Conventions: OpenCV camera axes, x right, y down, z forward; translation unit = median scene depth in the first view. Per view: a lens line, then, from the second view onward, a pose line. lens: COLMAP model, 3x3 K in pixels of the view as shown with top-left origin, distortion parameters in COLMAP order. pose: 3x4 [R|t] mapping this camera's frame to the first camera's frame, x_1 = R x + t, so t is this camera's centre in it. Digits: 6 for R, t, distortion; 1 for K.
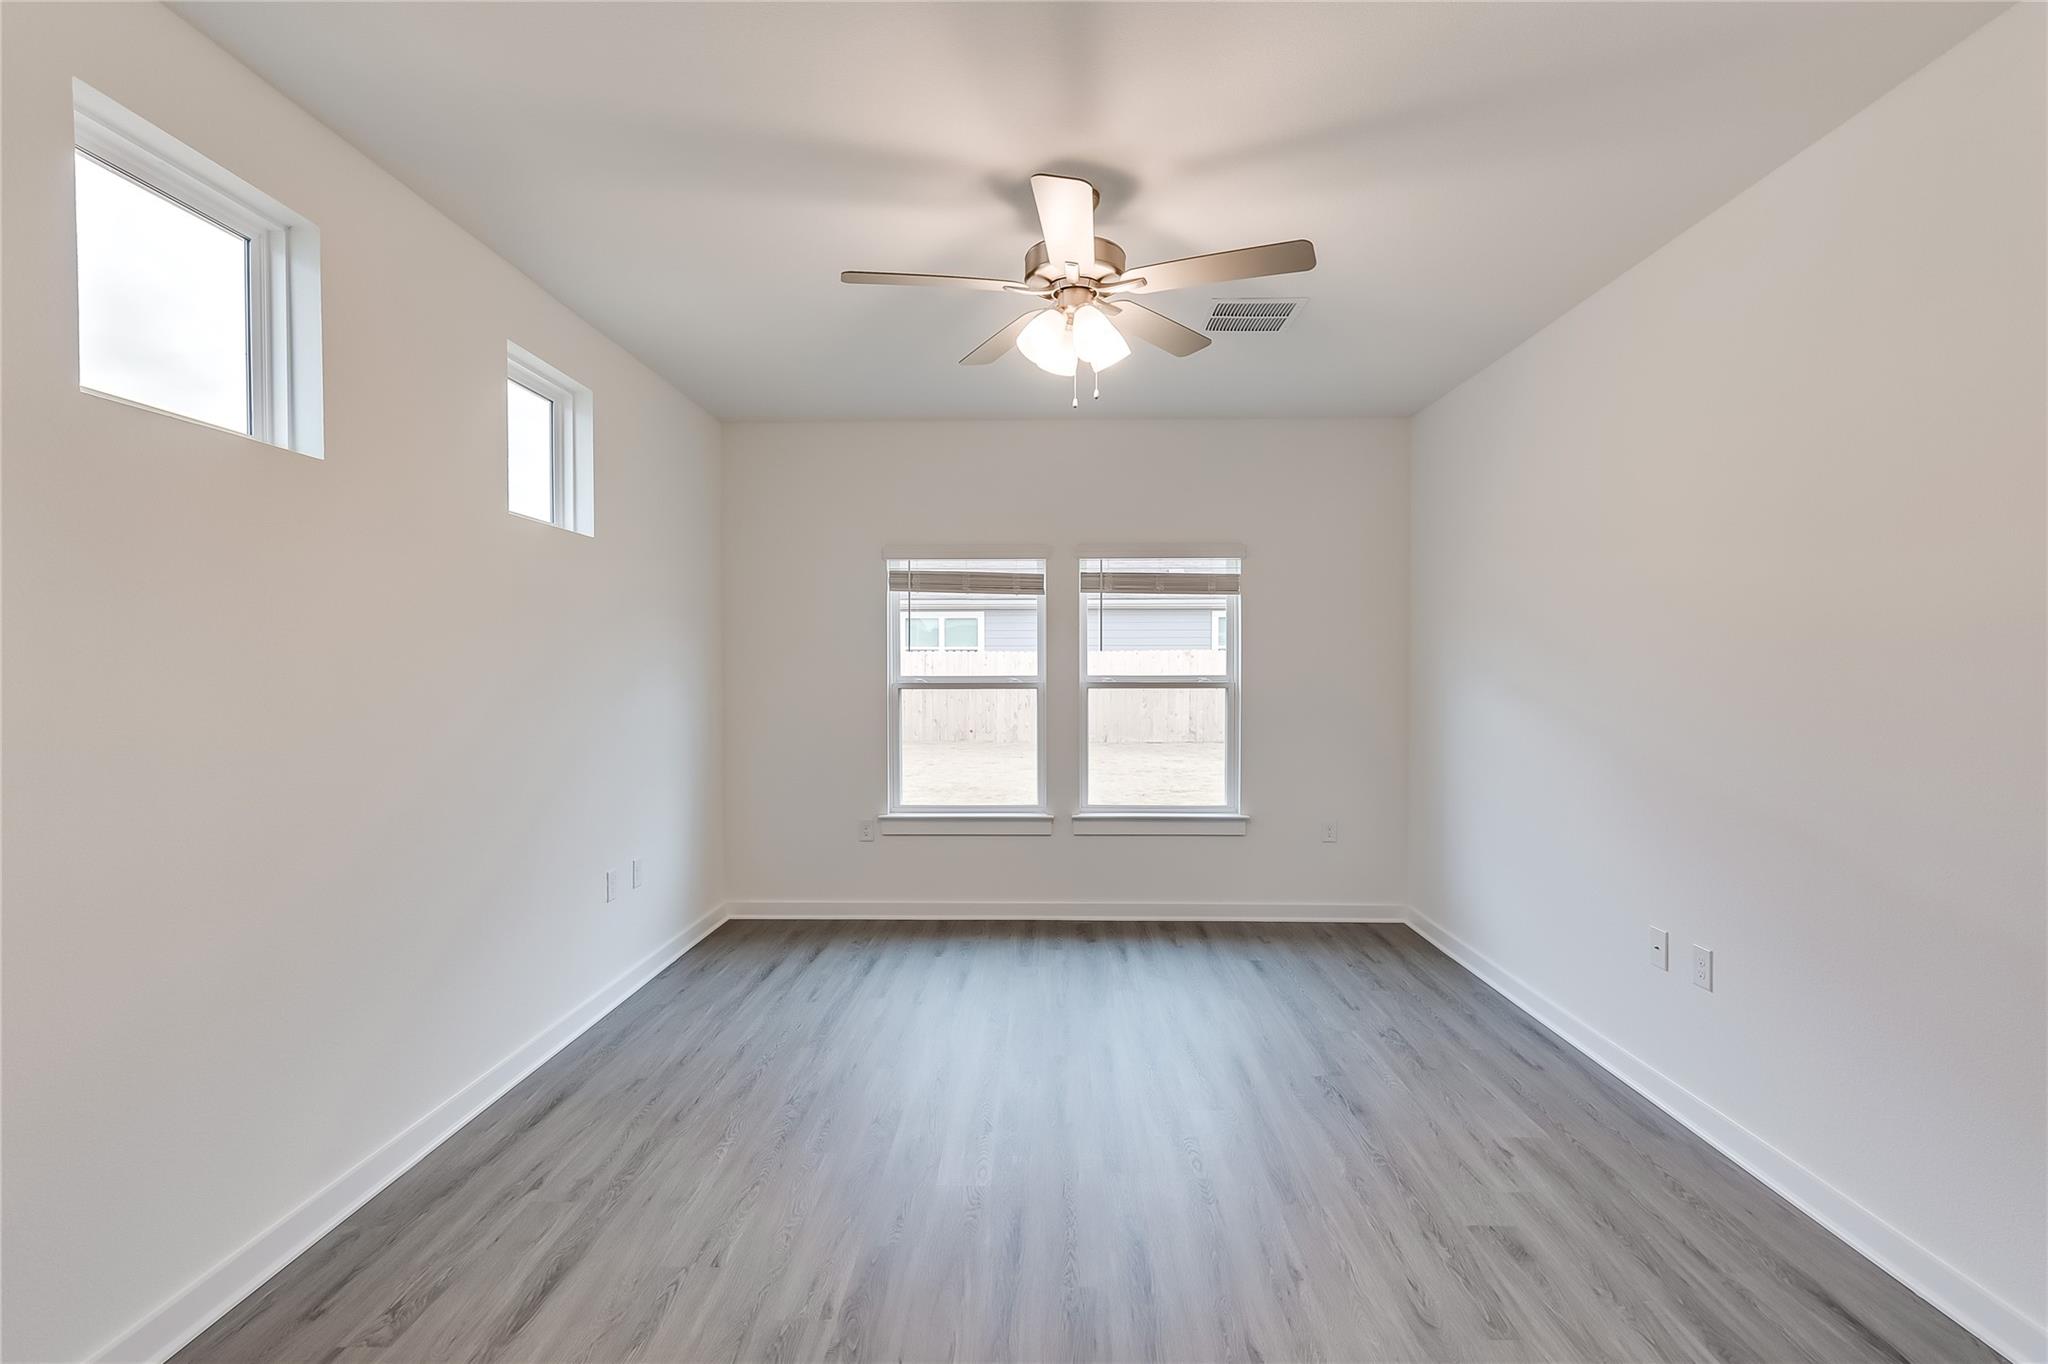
lens RADIAL K [[926.3, 0, 1024.2], [0, 926.3, 672.1], [0, 0, 1]] dist [0.006702, -0.000475]
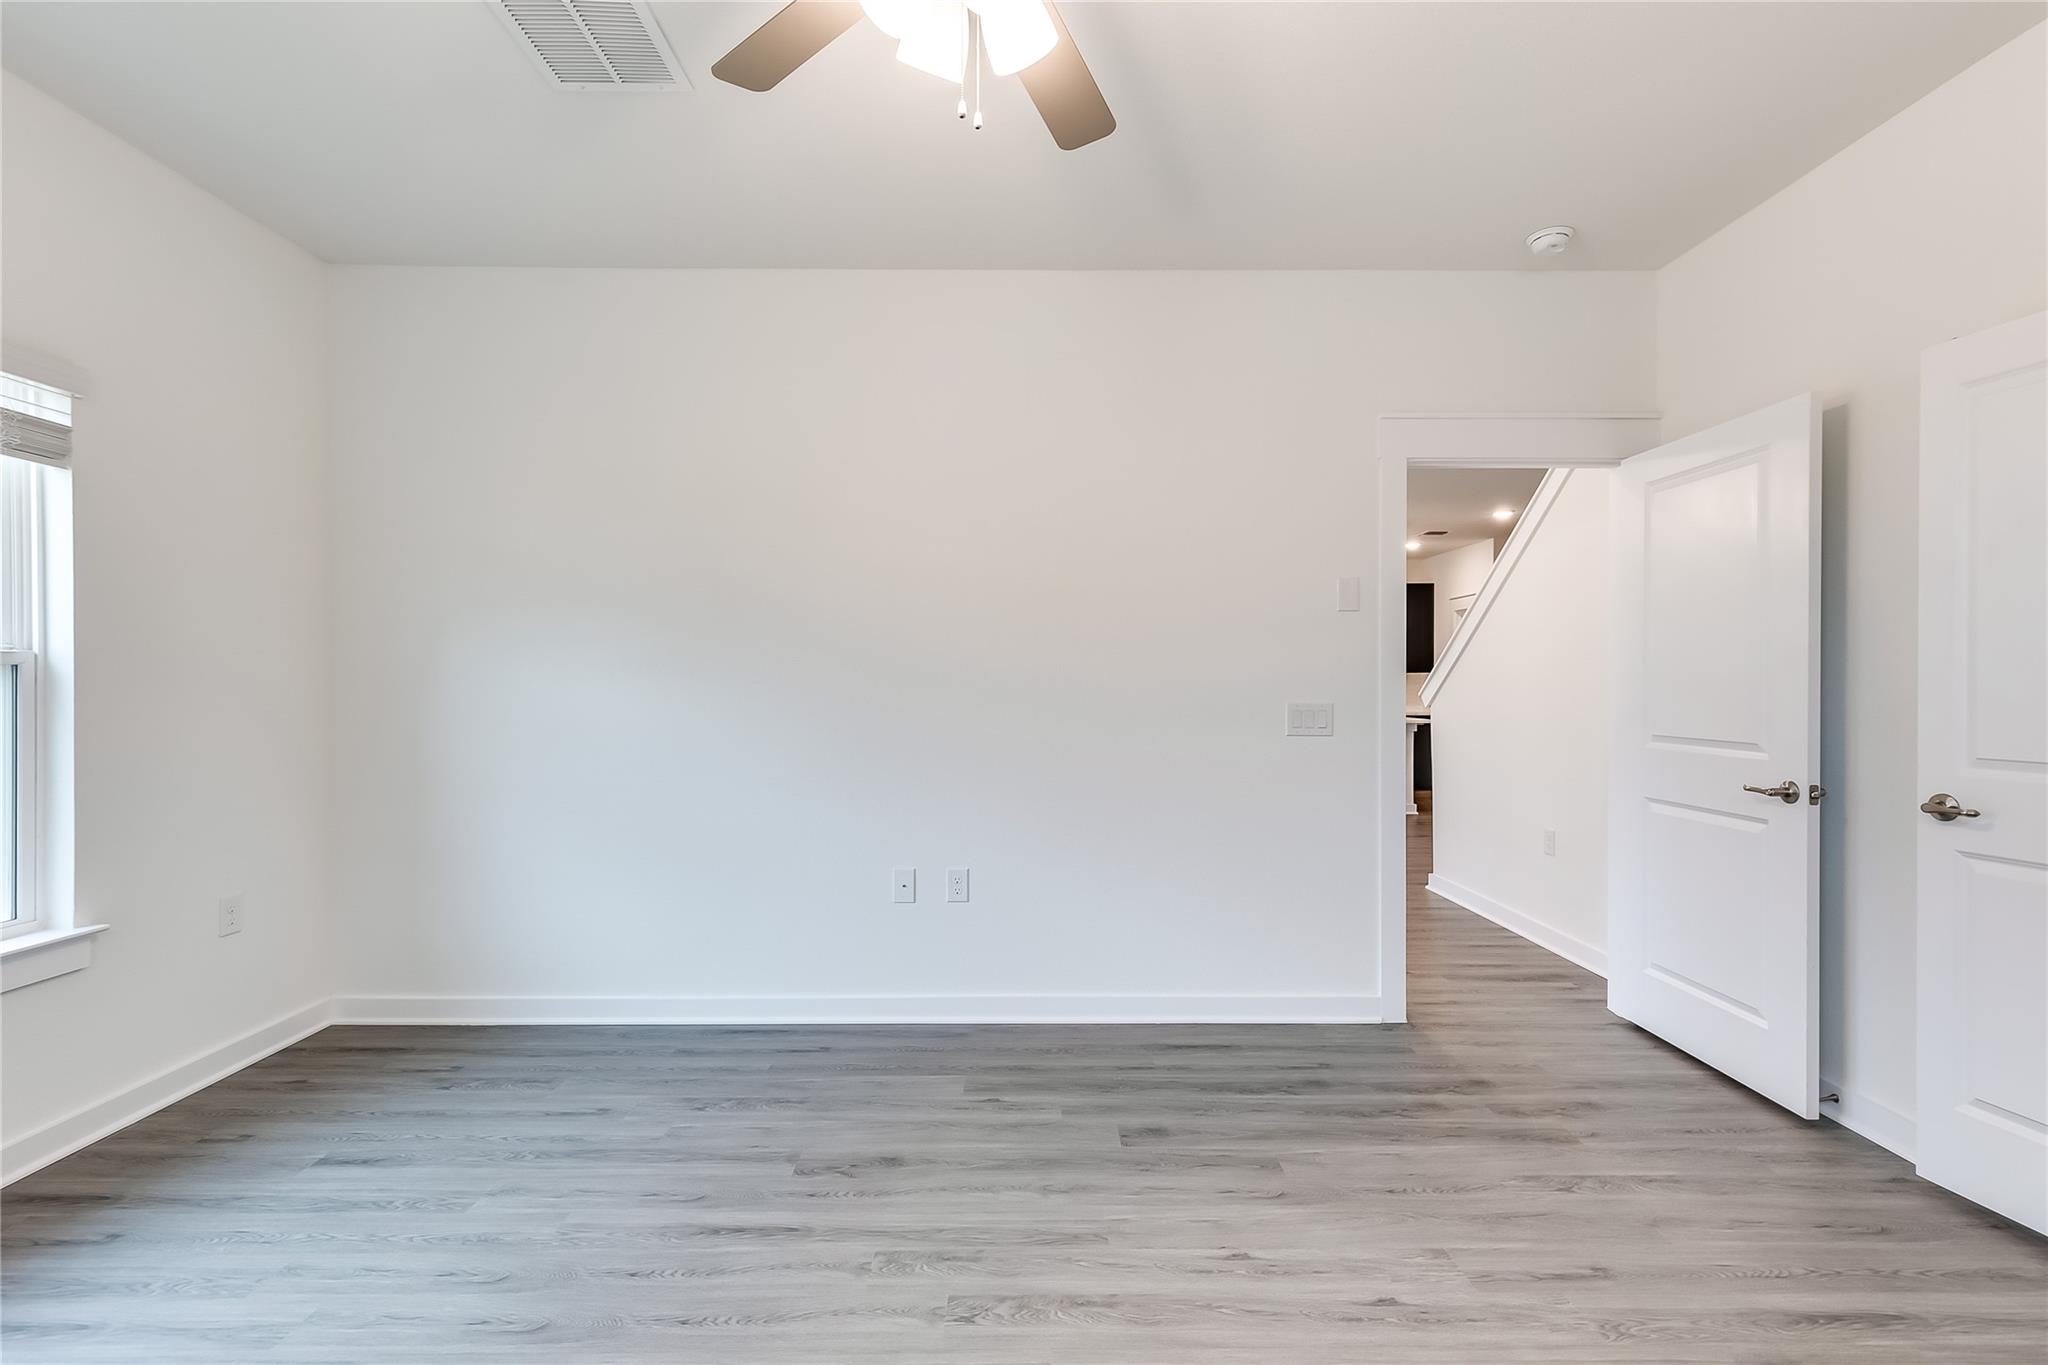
lens RADIAL K [[926.3, 0, 1032.1], [0, 926.3, 690.3], [0, 0, 1]] dist [0.006702, -0.000475]
pose [[-0.035436, -0.008309, 0.999337, -0.424622], [0.003278, 0.999959, 0.008430, 0.045701], [-0.999367, 0.003575, -0.035407, 0.832827]]
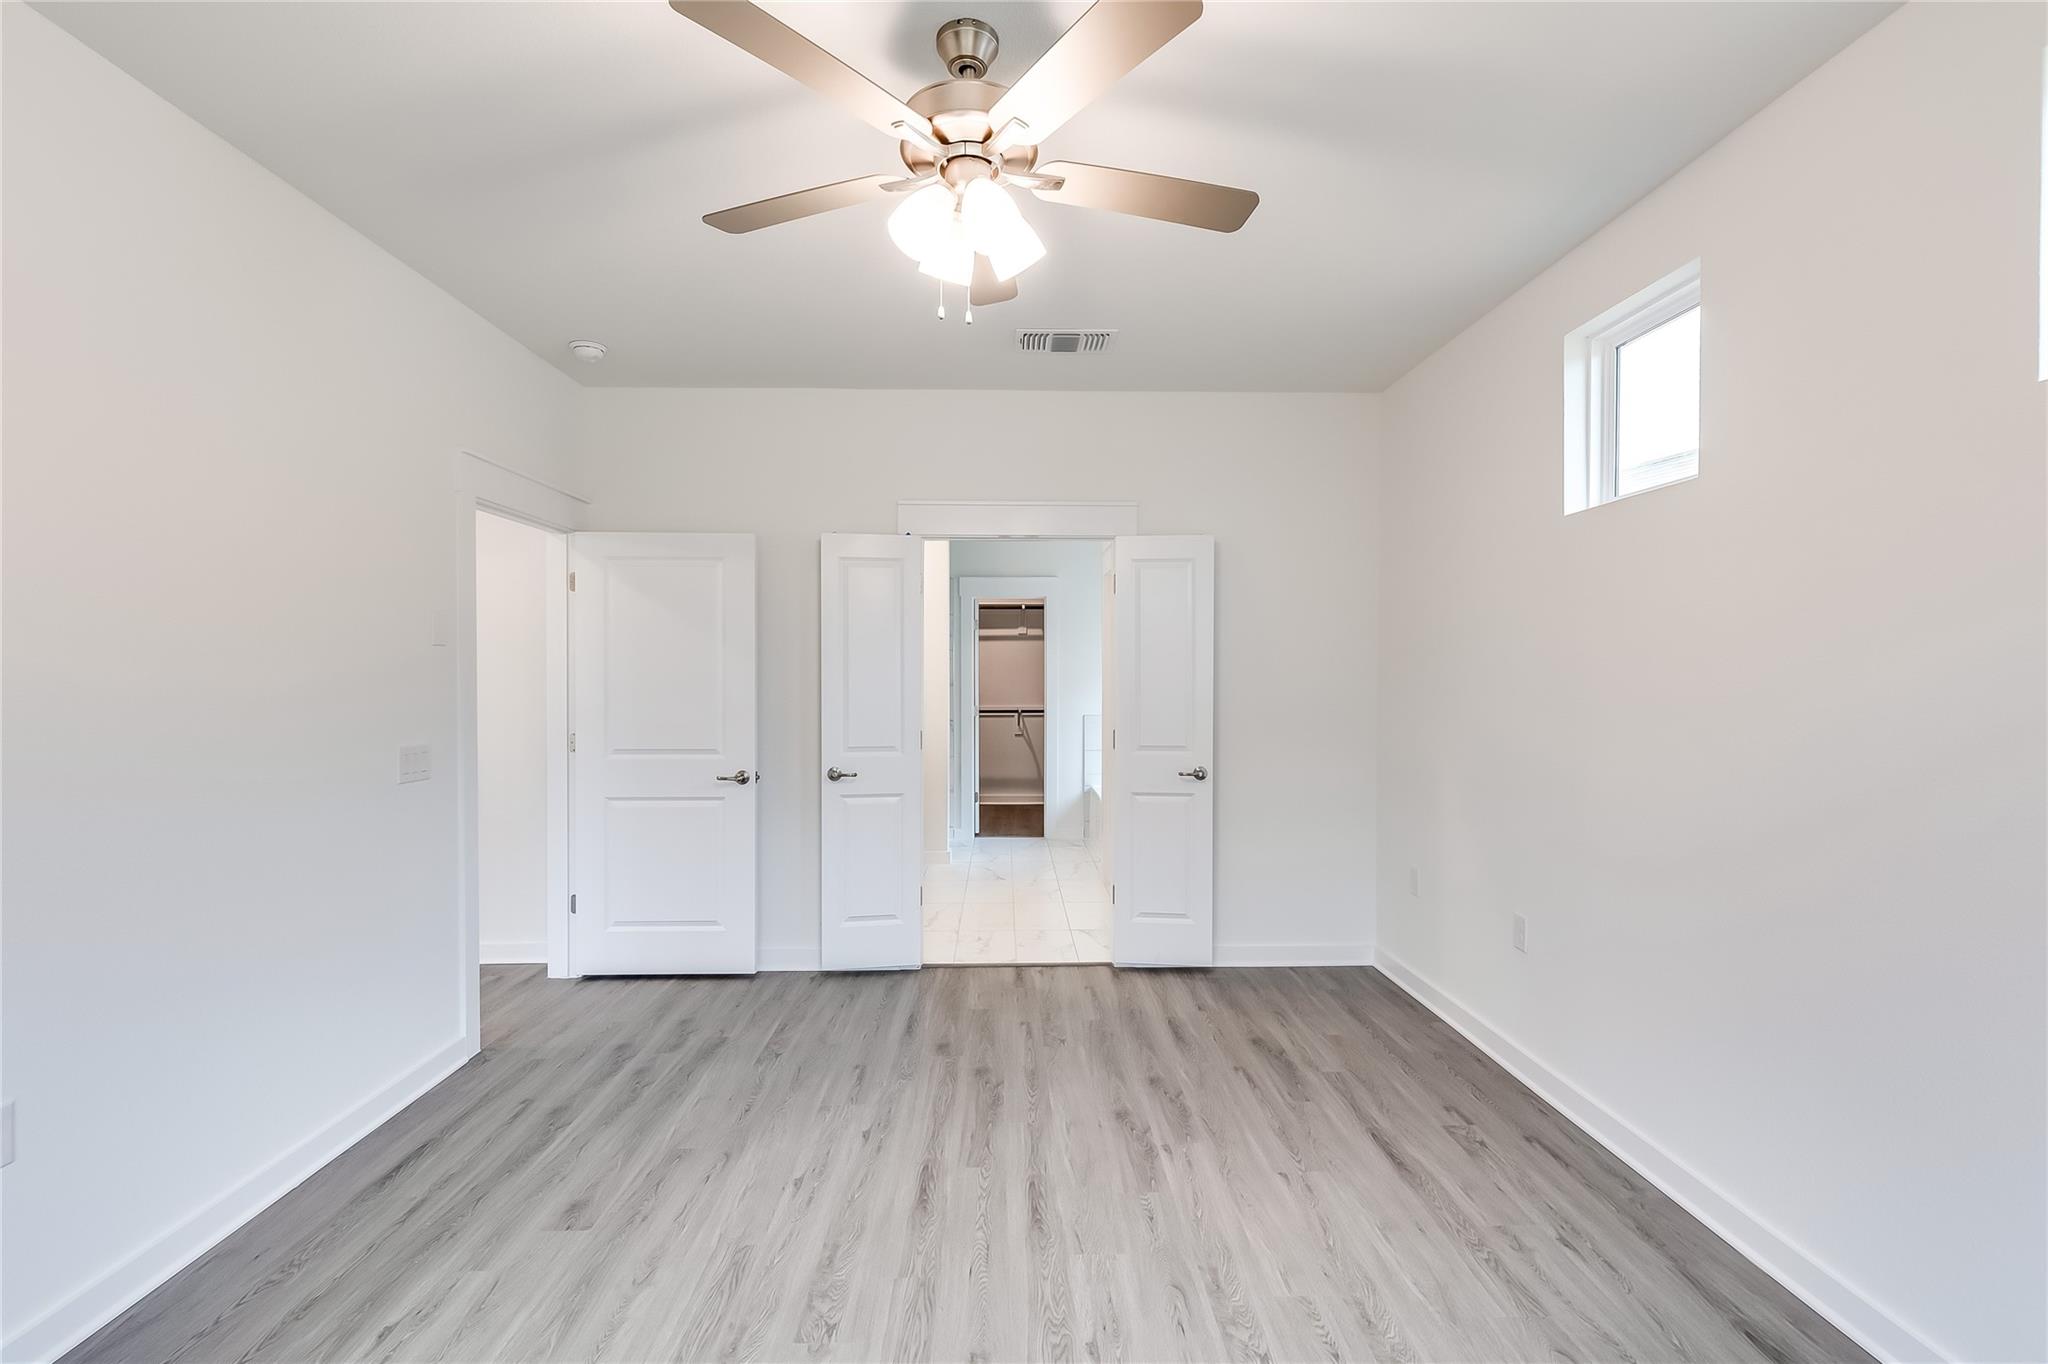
lens RADIAL K [[926.3, 0, 1021.9], [0, 926.3, 689.3], [0, 0, 1]] dist [0.006702, -0.000475]
pose [[-0.998698, 0.000613, -0.051000, 0.043438], [-0.000400, 0.999803, 0.019848, -0.007375], [0.051002, 0.019842, -0.998501, 1.475047]]
